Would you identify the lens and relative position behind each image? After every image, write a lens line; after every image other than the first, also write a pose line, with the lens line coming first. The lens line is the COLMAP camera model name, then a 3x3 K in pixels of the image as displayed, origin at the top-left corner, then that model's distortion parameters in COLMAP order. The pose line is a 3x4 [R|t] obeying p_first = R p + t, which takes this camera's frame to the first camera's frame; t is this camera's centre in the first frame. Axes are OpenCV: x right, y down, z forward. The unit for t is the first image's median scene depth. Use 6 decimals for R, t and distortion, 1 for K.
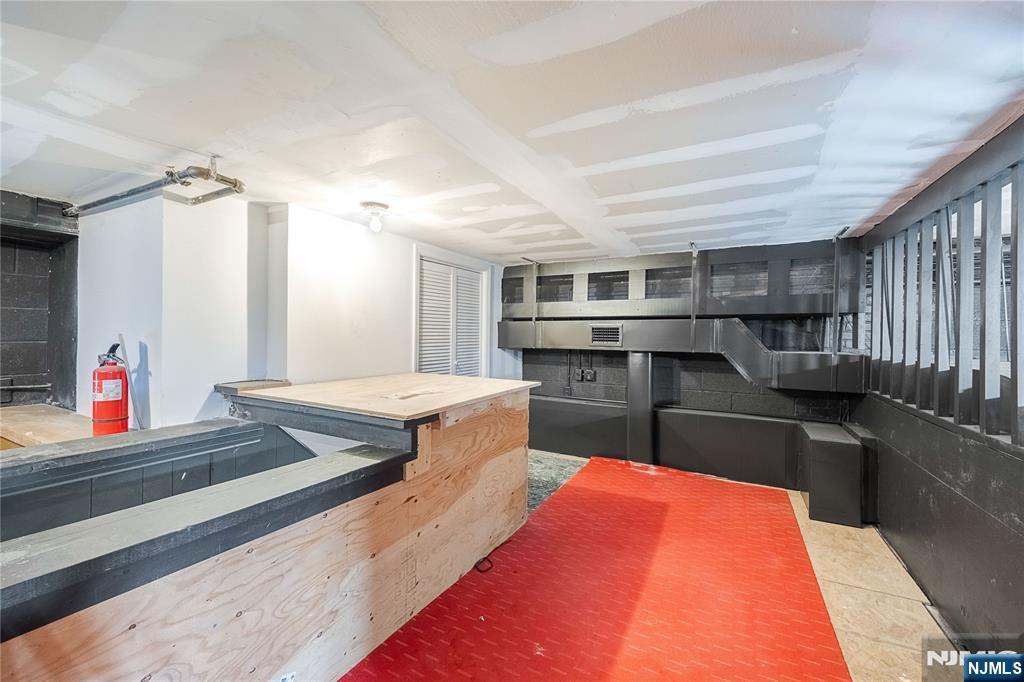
lens RADIAL K [[417.2, 0, 509.2], [0, 417.2, 338.7], [0, 0, 1]] dist [0.005290, -0.000105]
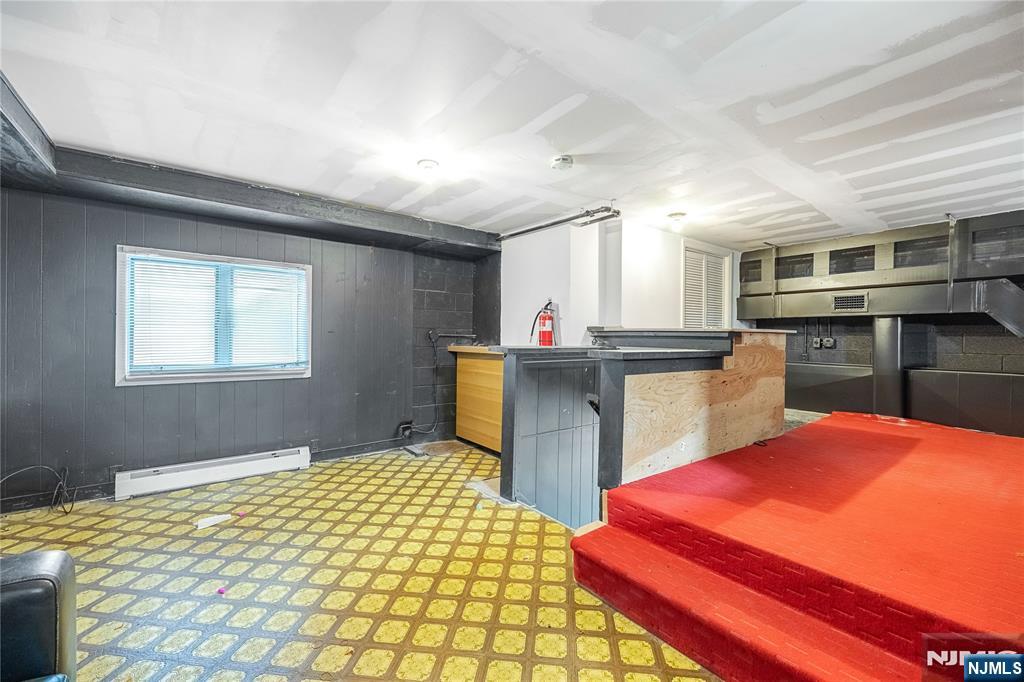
lens RADIAL K [[417.2, 0, 516.5], [0, 417.2, 338.6], [0, 0, 1]] dist [0.005290, -0.000105]
pose [[0.918092, -0.001150, -0.396367, -0.157694], [-0.000564, 0.999991, -0.004207, 0.097287], [0.396368, 0.004086, 0.918083, -0.430732]]
